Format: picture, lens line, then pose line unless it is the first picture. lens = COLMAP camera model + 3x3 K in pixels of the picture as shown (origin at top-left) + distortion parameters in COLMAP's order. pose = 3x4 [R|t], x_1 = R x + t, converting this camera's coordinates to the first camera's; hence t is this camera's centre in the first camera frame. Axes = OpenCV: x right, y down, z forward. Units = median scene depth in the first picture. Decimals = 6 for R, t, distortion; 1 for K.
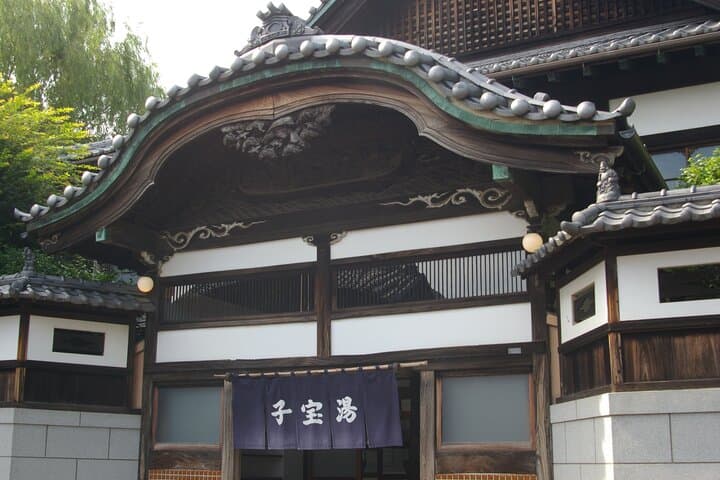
lens RADIAL K [[892.9, 0, 360.5], [0, 892.9, 238.3], [0, 0, 1]] dist [-0.128064, 0.000000]
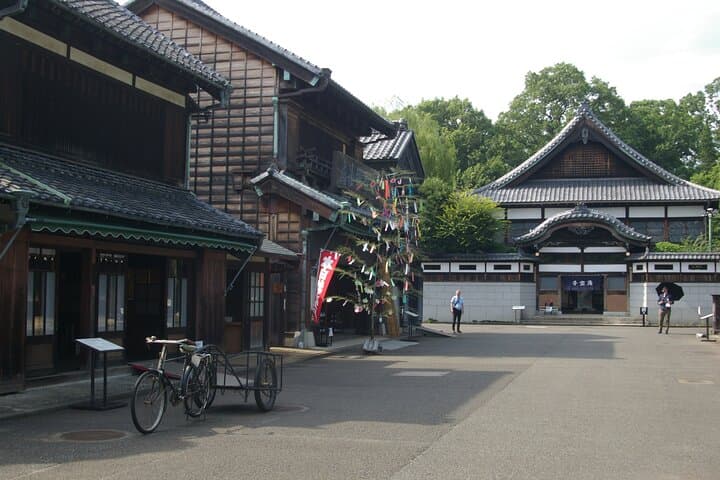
lens RADIAL K [[892.9, 0, 360.0], [0, 892.9, 240.7], [0, 0, 1]] dist [-0.128064, 0.000000]
pose [[0.979236, 0.014652, 0.202193, -2.292593], [-0.052765, 0.981429, 0.184428, -0.899287], [-0.195736, -0.191267, 0.961824, -3.538813]]
